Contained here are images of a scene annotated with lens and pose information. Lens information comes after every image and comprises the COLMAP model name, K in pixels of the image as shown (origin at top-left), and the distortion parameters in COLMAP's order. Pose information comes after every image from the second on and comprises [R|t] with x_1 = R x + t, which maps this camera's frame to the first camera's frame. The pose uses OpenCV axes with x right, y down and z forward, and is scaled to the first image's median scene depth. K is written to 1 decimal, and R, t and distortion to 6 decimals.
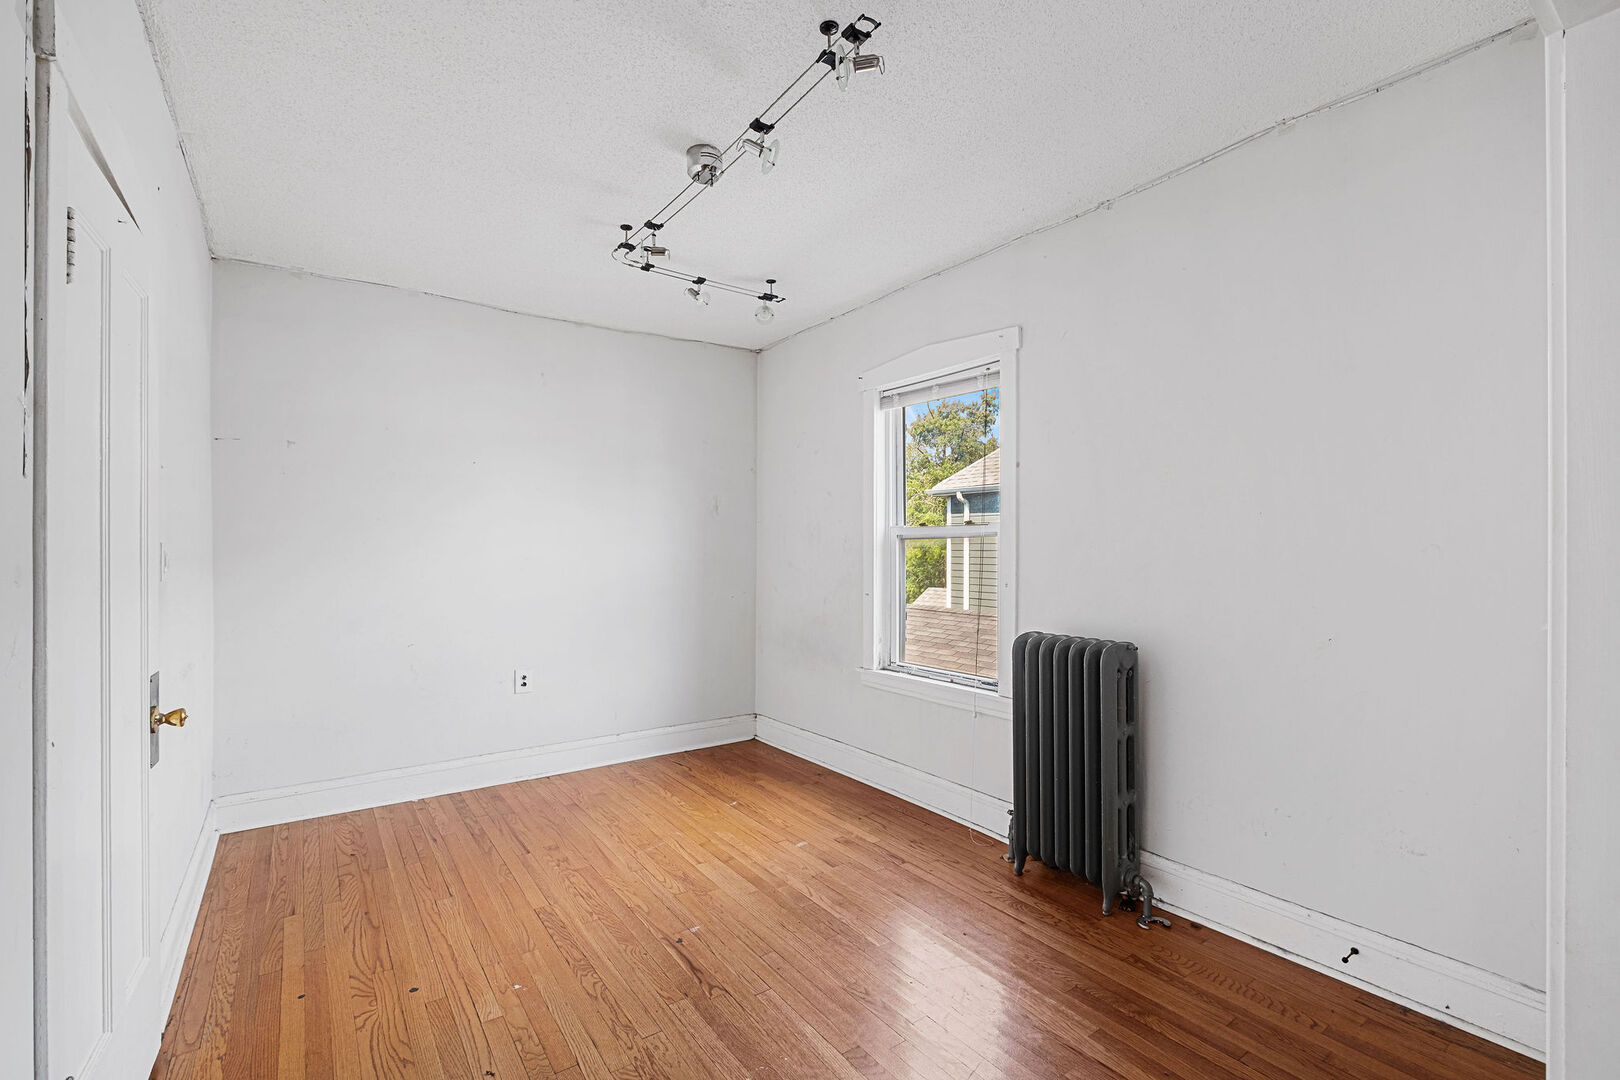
lens RADIAL K [[737.3, 0, 797.5], [0, 737.3, 547.4], [0, 0, 1]] dist [-0.000240, -0.000191]
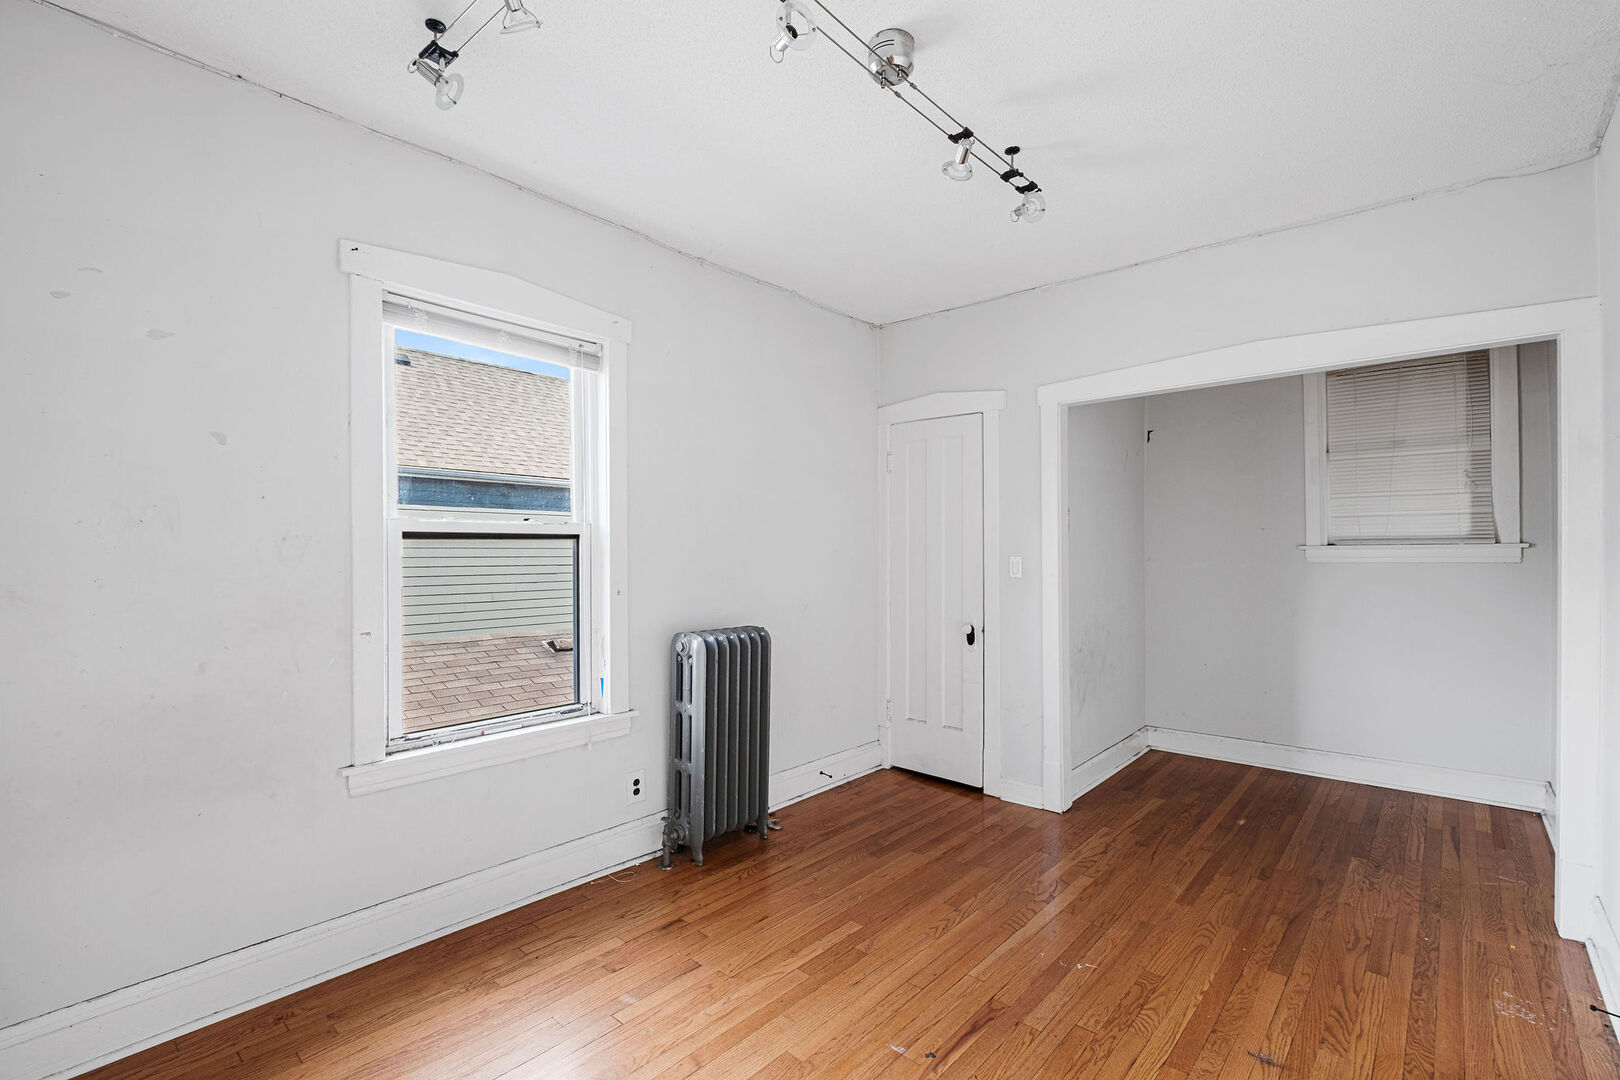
lens RADIAL K [[737.3, 0, 797.5], [0, 737.3, 547.4], [0, 0, 1]] dist [-0.000240, -0.000191]
pose [[-0.246782, 0.001848, 0.969069, -0.741674], [-0.004326, 0.999986, -0.003009, -0.004343], [-0.969061, -0.004935, -0.246770, 1.114722]]
